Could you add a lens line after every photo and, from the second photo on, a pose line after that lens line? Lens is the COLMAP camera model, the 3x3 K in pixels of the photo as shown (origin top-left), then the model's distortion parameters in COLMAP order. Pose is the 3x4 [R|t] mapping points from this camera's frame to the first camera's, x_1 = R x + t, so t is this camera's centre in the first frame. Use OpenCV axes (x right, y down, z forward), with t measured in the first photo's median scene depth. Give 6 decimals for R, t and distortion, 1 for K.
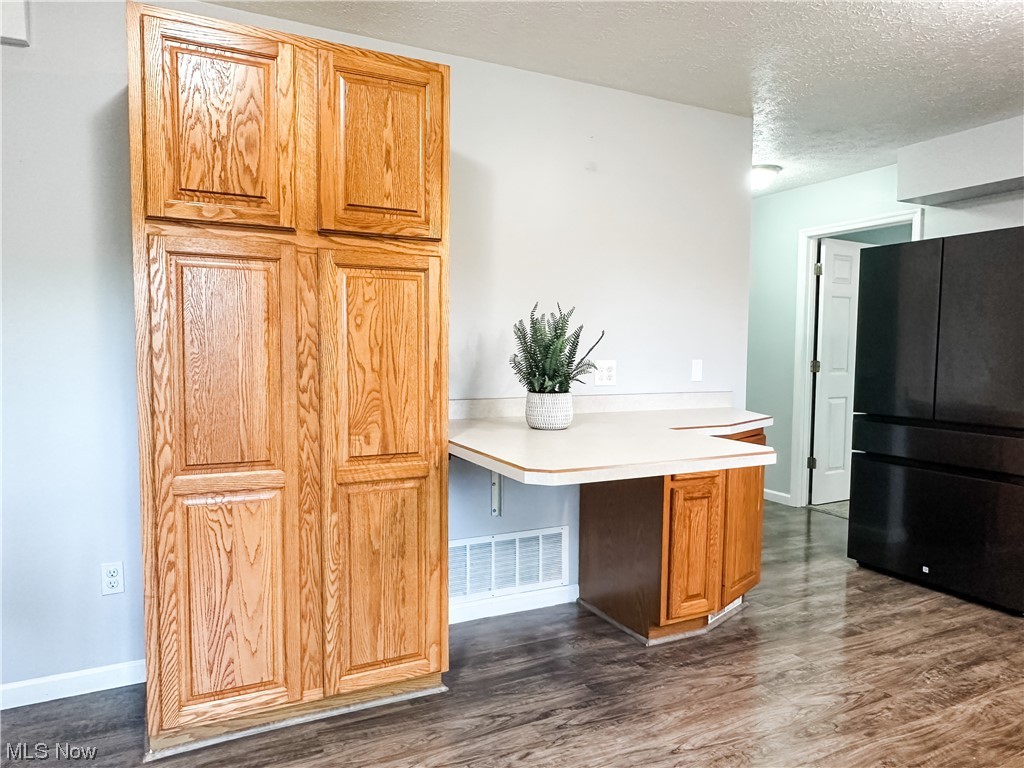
lens RADIAL K [[687.2, 0, 512.9], [0, 687.2, 388.1], [0, 0, 1]] dist [-0.007519, -0.001498]
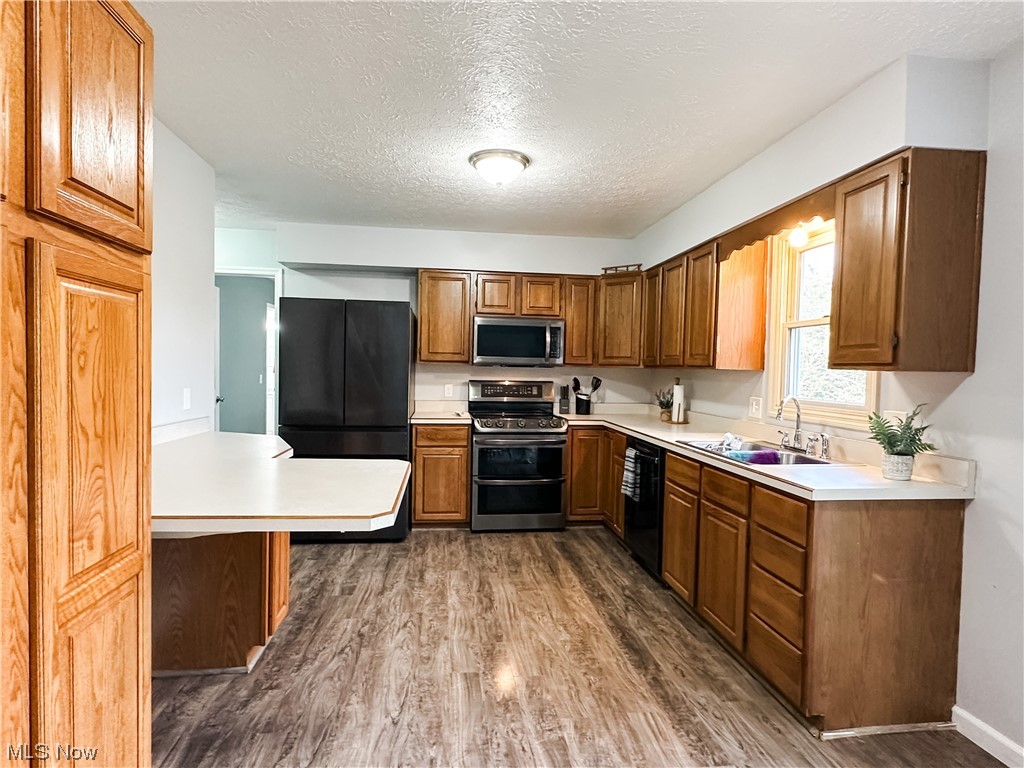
lens RADIAL K [[552.2, 0, 508.8], [0, 552.2, 385.1], [0, 0, 1]] dist [-0.000323, -0.000088]
pose [[0.340256, -0.027534, 0.939930, -0.484866], [0.038686, 0.999135, 0.015264, -0.057475], [-0.939537, 0.031169, 0.341027, 0.376802]]
